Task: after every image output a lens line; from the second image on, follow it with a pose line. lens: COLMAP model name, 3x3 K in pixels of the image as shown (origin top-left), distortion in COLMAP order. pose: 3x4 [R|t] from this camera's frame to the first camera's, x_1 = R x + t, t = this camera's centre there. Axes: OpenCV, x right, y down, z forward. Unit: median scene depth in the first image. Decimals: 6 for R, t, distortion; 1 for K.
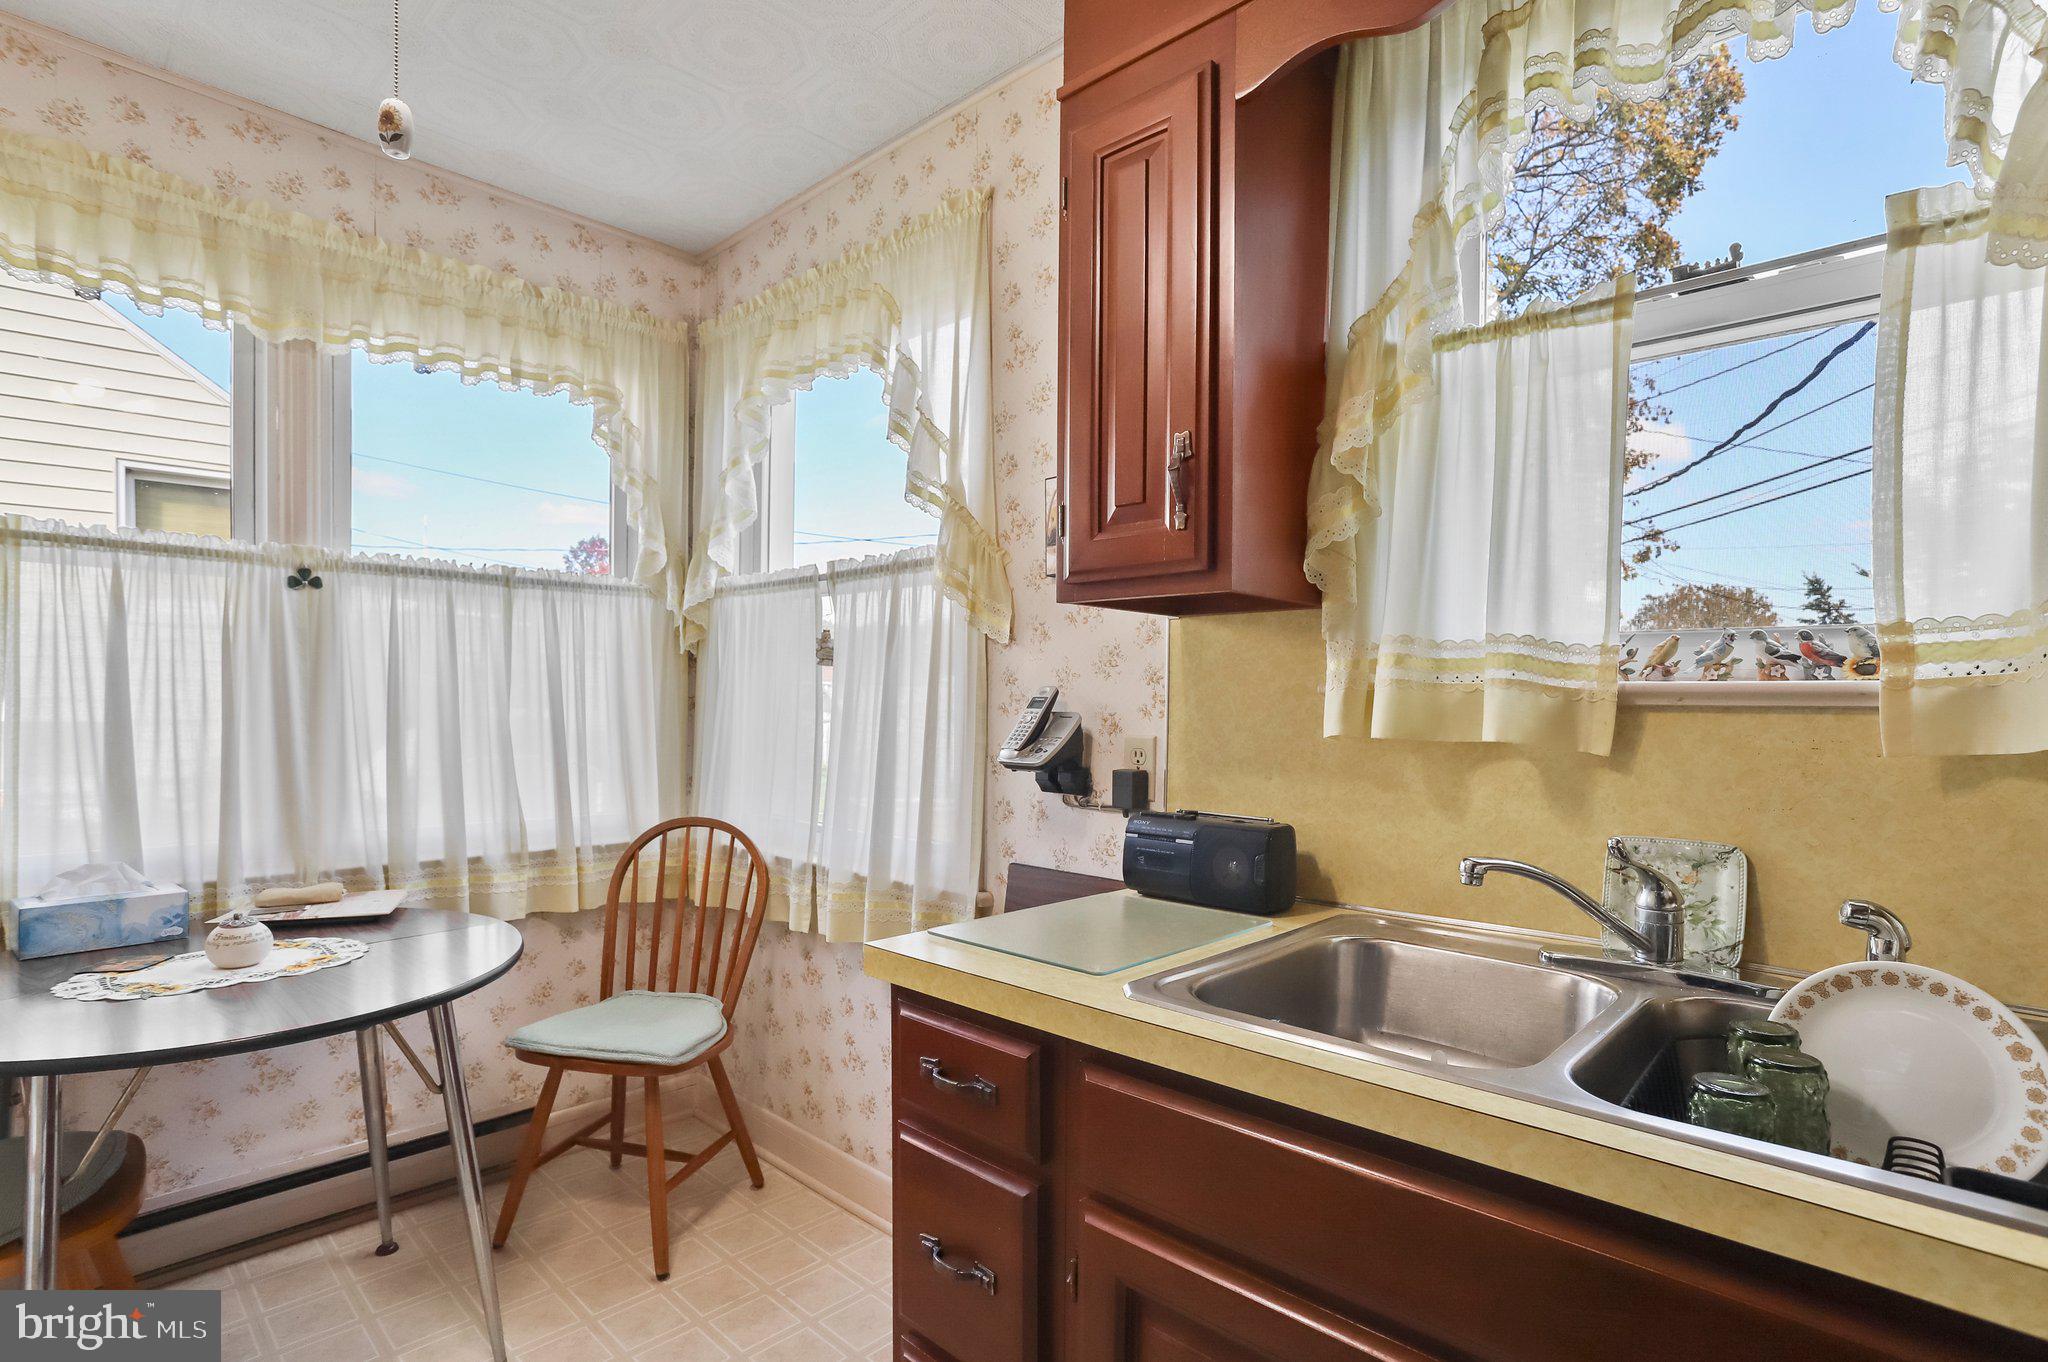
lens RADIAL K [[1016.9, 0, 1022.1], [0, 1016.9, 725.2], [0, 0, 1]] dist [-0.038764, 0.016070]
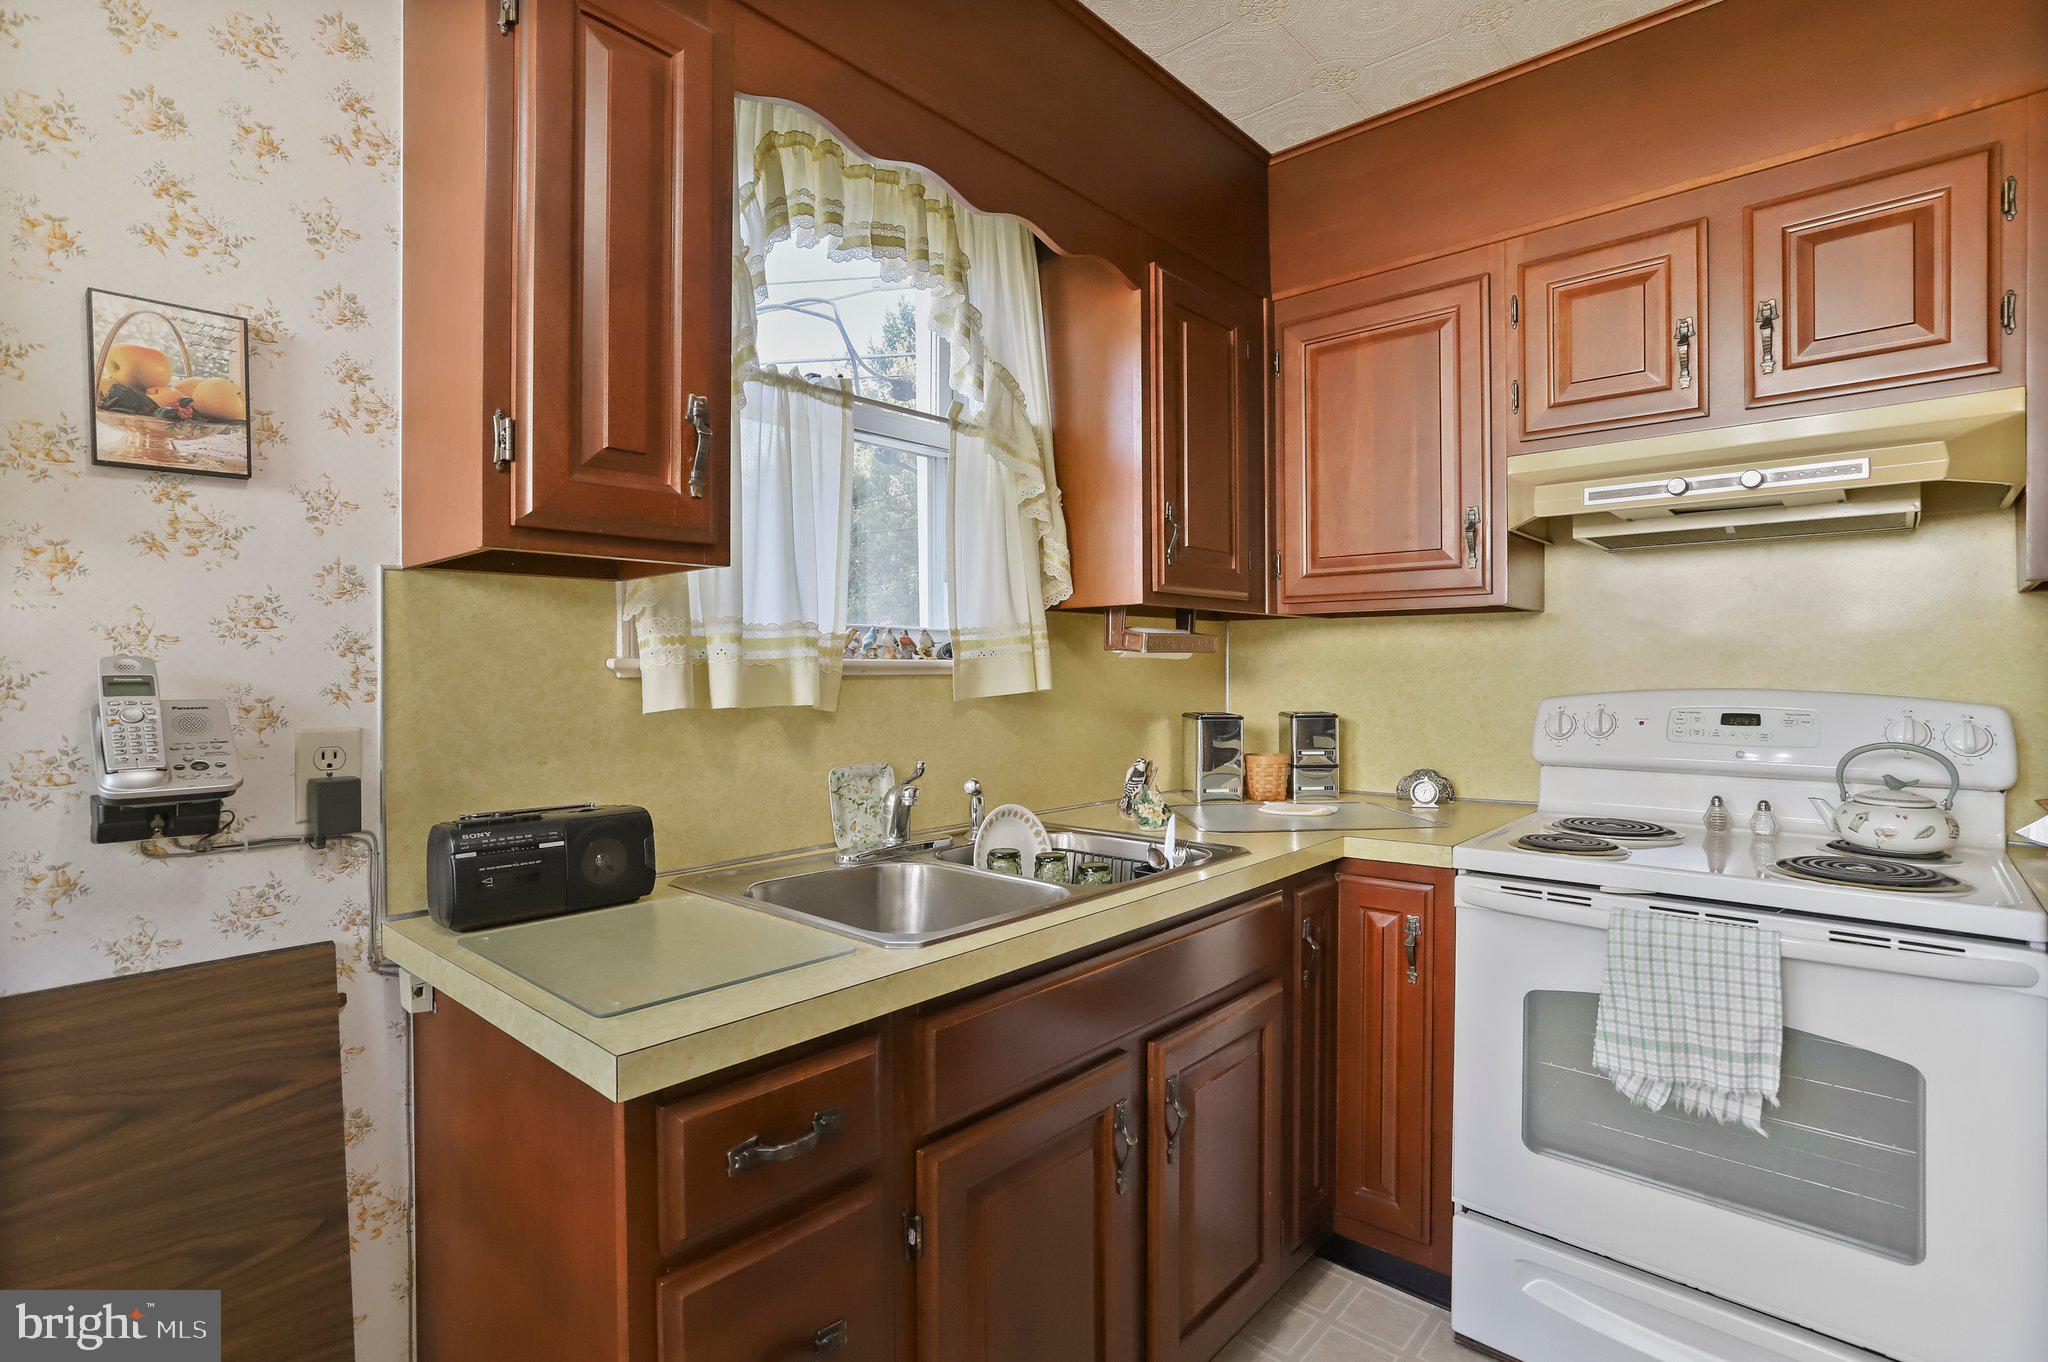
lens RADIAL K [[1016.9, 0, 985.8], [0, 1016.9, 680.6], [0, 0, 1]] dist [-0.038764, 0.016070]
pose [[-0.021171, -0.019437, 0.999587, -0.748800], [0.026133, 0.999459, 0.019988, -0.032018], [-0.999434, 0.026545, -0.020651, 0.717675]]
